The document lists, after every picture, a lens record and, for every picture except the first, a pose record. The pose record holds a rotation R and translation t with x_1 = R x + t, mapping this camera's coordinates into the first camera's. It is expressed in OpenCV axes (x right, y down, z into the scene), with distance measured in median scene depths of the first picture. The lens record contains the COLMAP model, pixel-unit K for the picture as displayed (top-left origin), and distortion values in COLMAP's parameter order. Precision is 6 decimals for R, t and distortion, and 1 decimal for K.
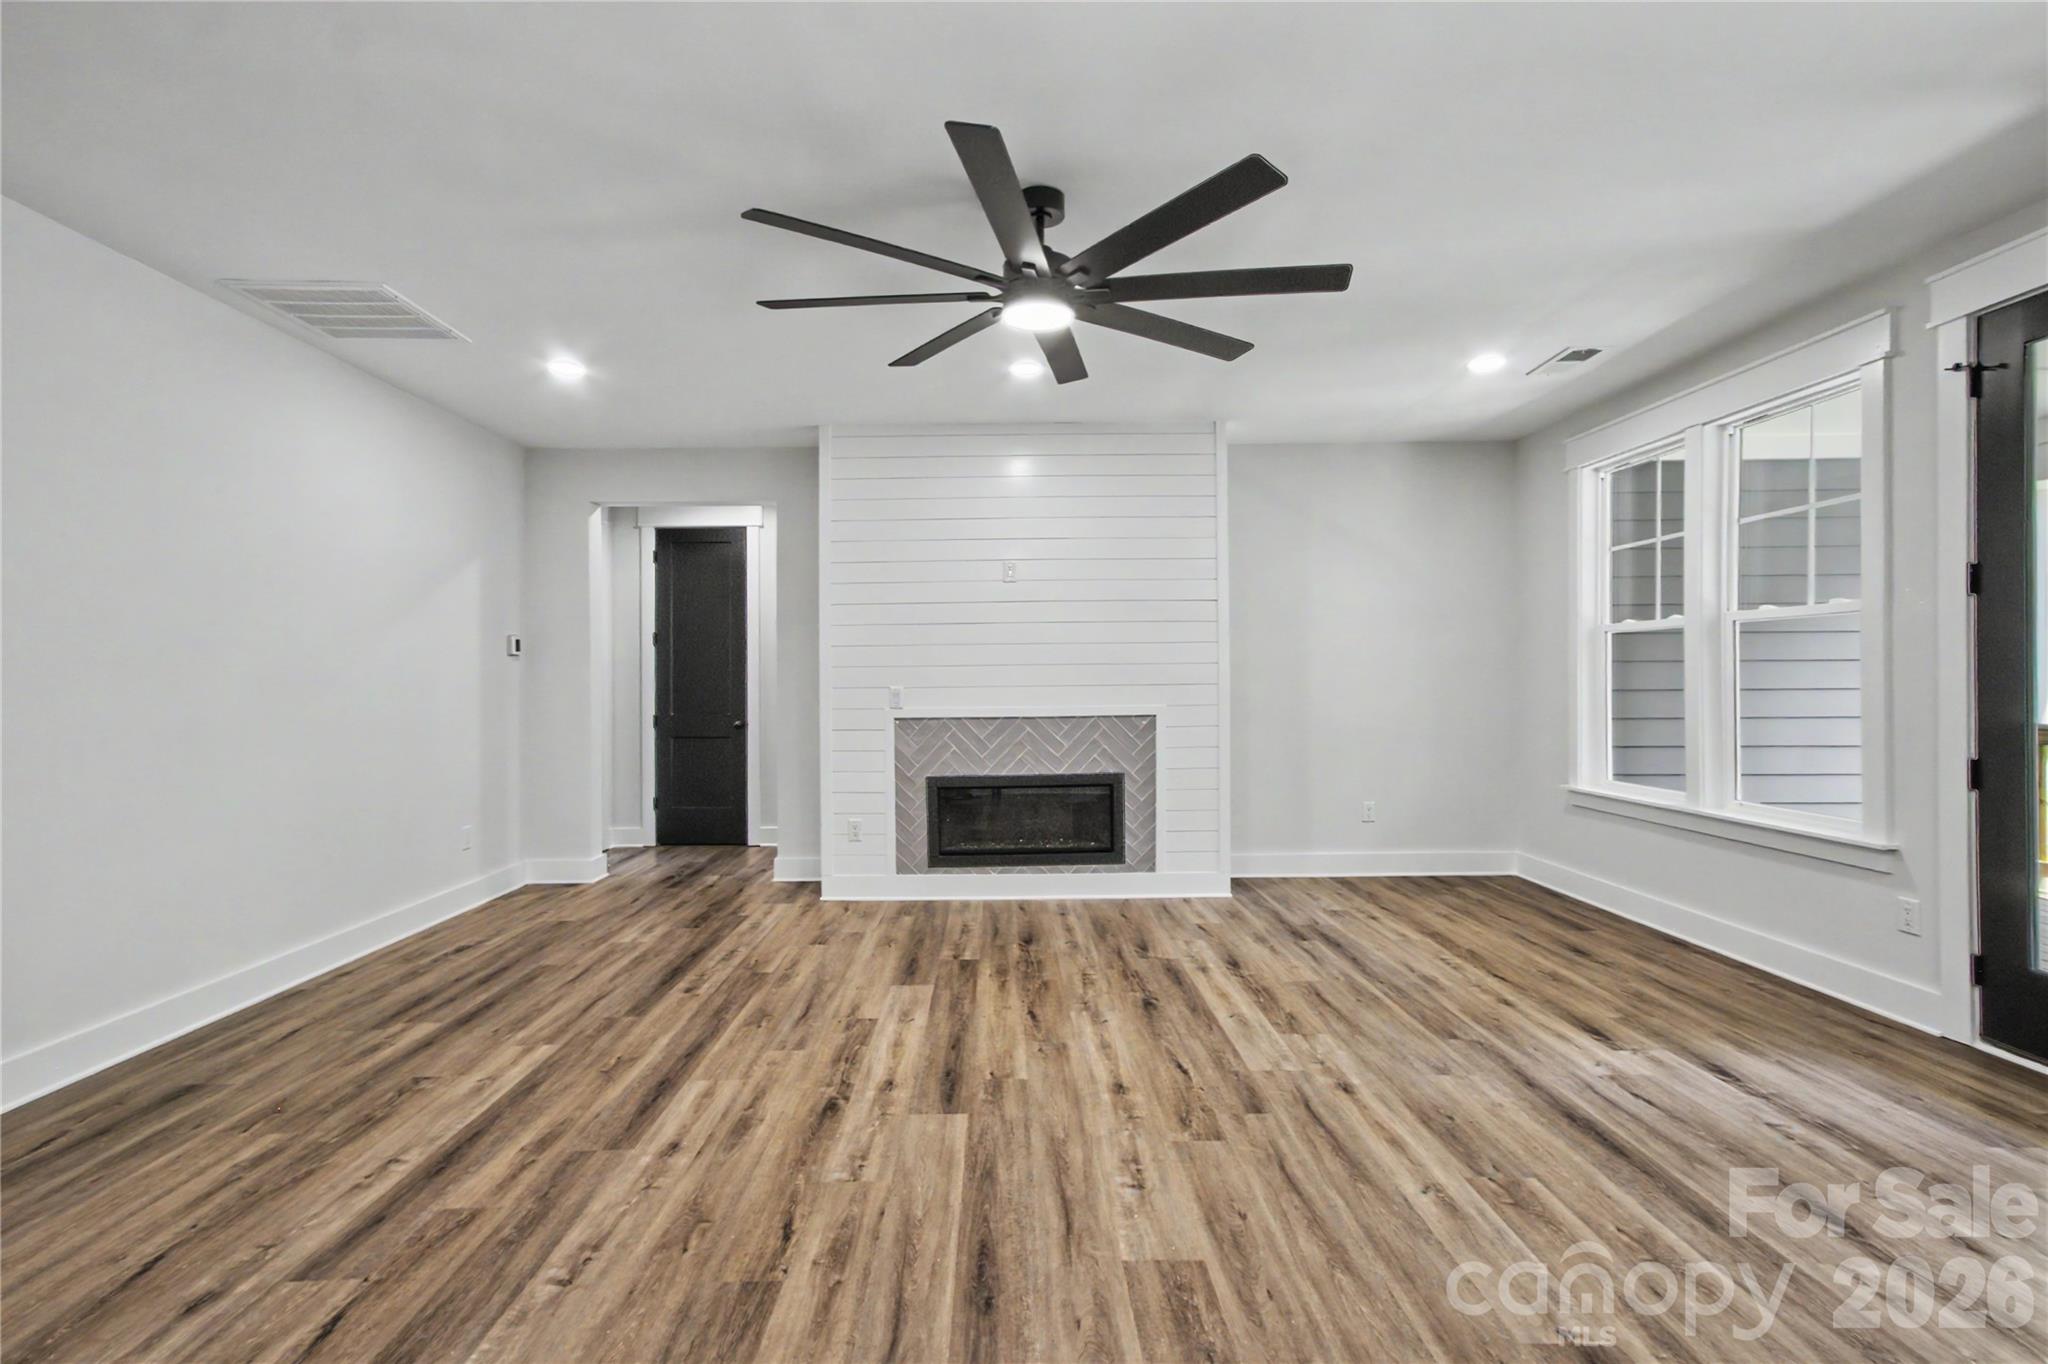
lens RADIAL K [[950.9, 0, 1005.4], [0, 950.9, 675.1], [0, 0, 1]] dist [0.022009, 0.005994]
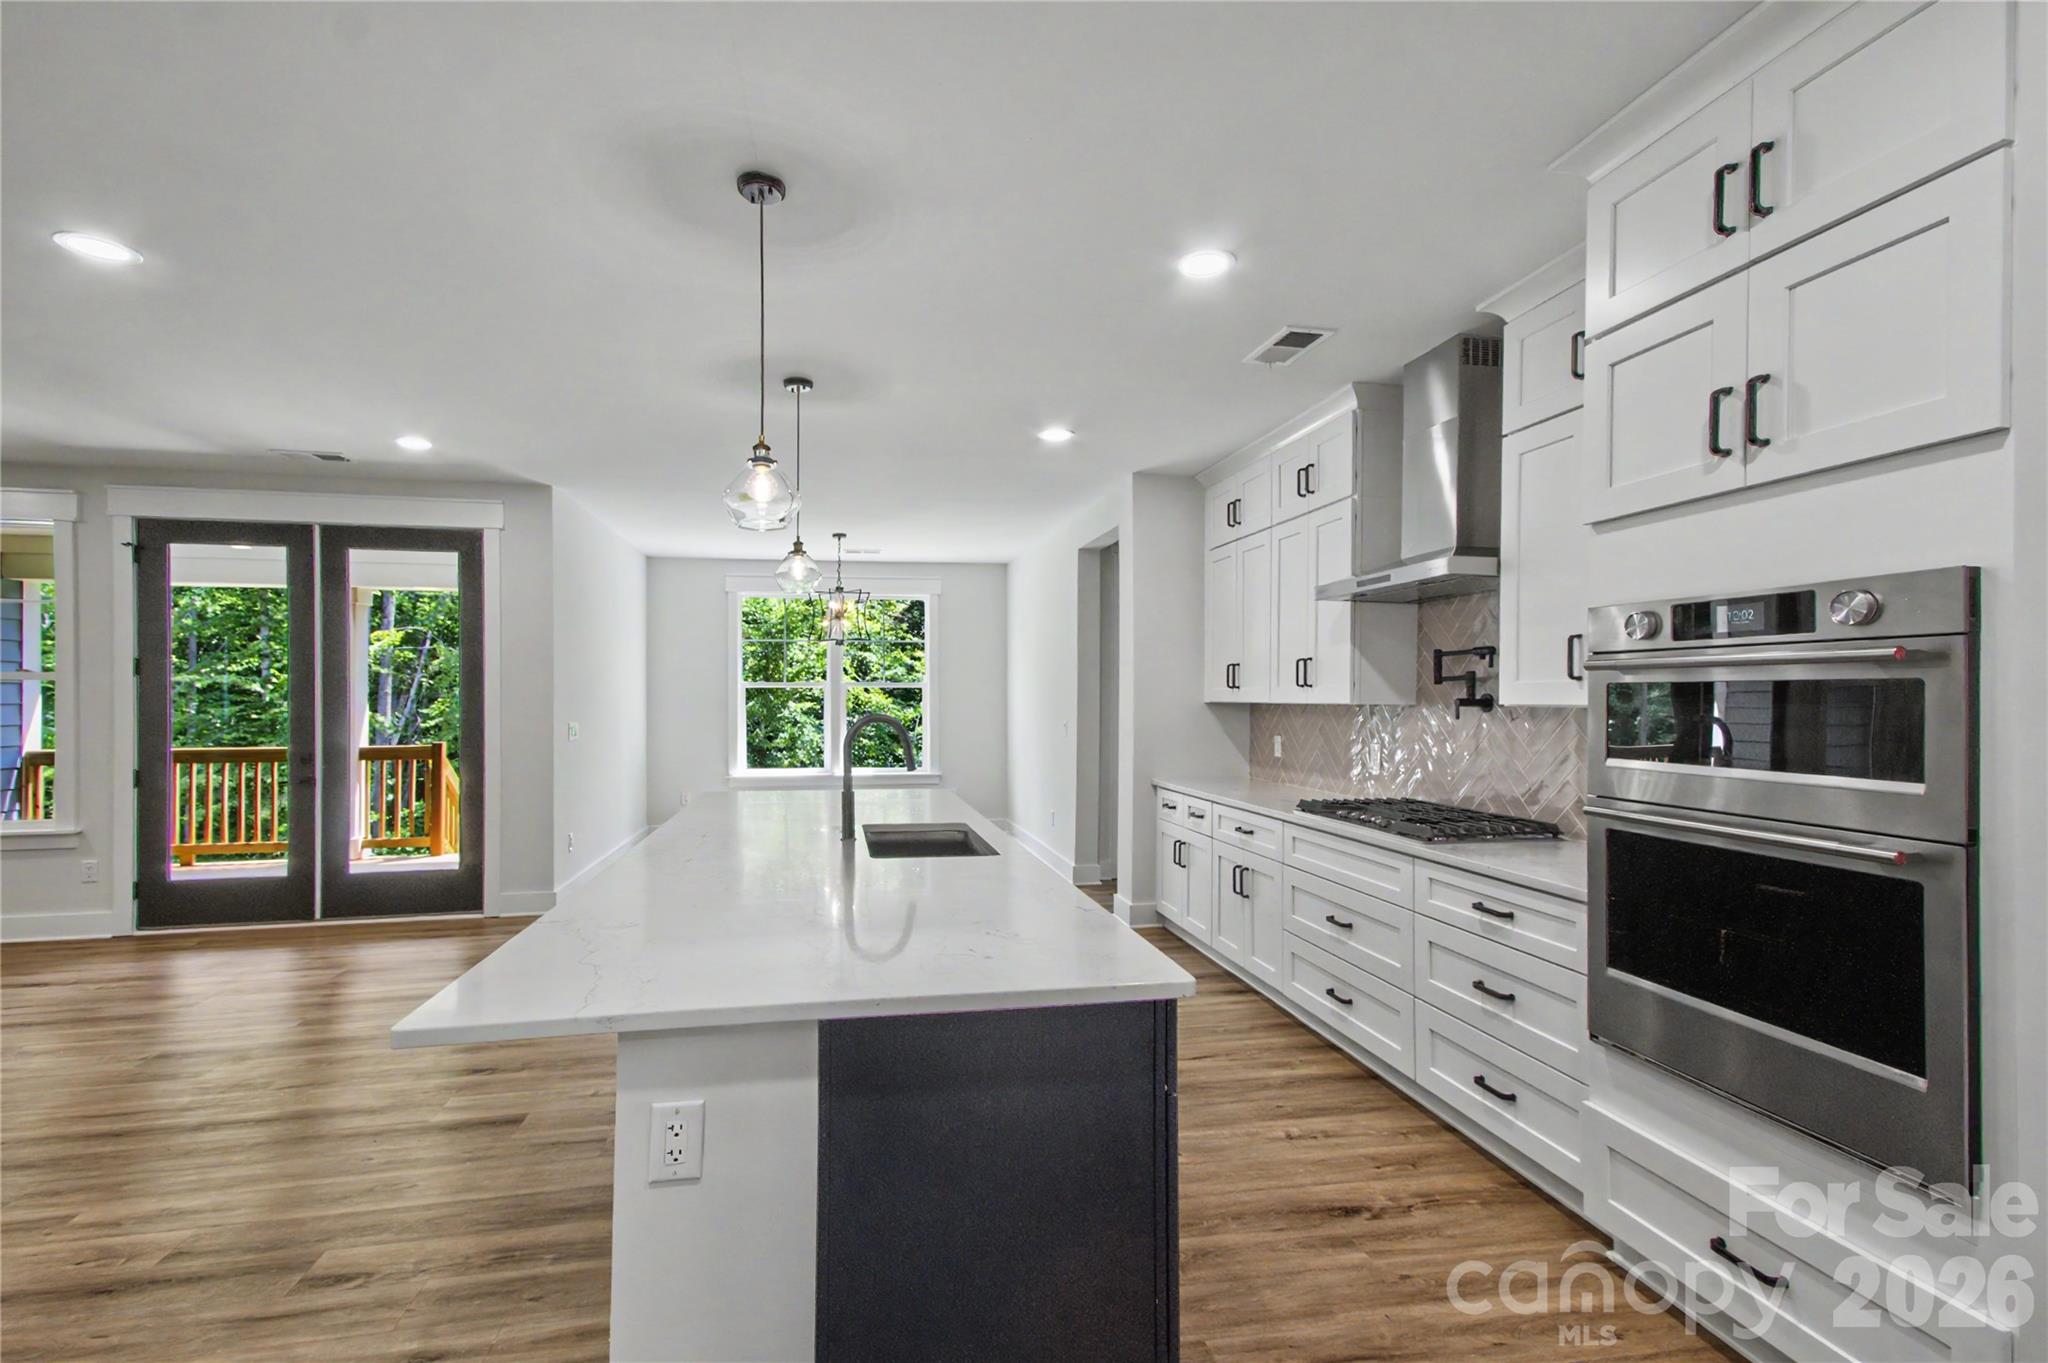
lens RADIAL K [[950.9, 0, 984.5], [0, 950.9, 696.2], [0, 0, 1]] dist [0.022009, 0.005994]
pose [[-0.158641, 0.006862, 0.987312, -0.908863], [-0.002298, 0.999971, -0.007319, -0.034752], [-0.987334, -0.003430, -0.158621, -0.209842]]
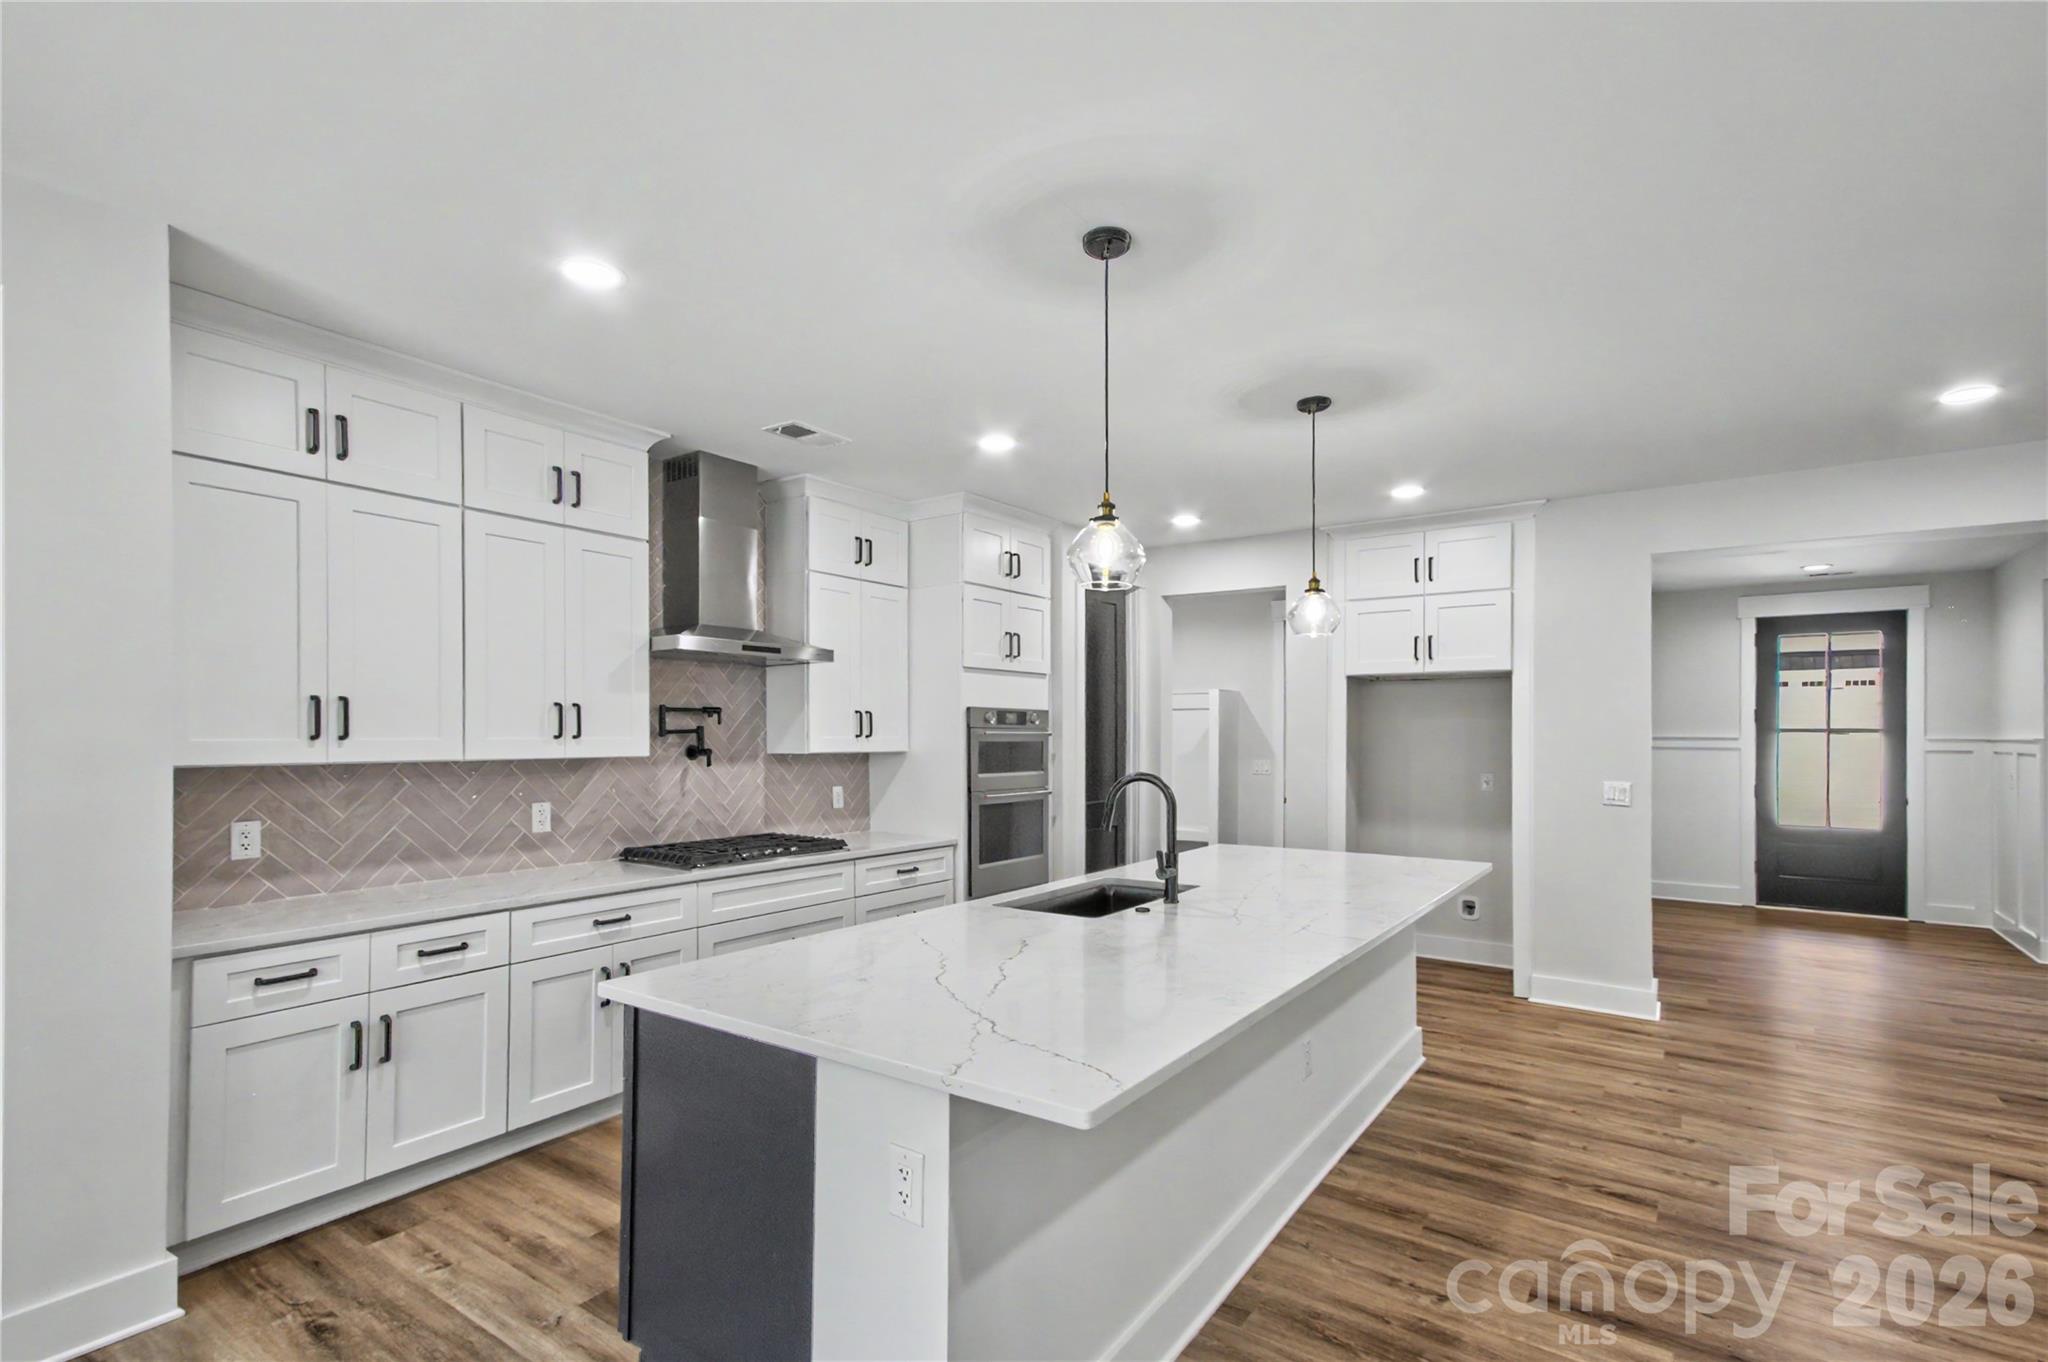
lens RADIAL K [[950.9, 0, 1005.7], [0, 950.9, 743.1], [0, 0, 1]] dist [0.022009, 0.005994]
pose [[-0.593652, 0.011853, -0.804635, 0.870018], [0.003796, 0.999922, 0.011929, -0.063442], [0.804713, 0.004027, -0.593650, 0.187579]]
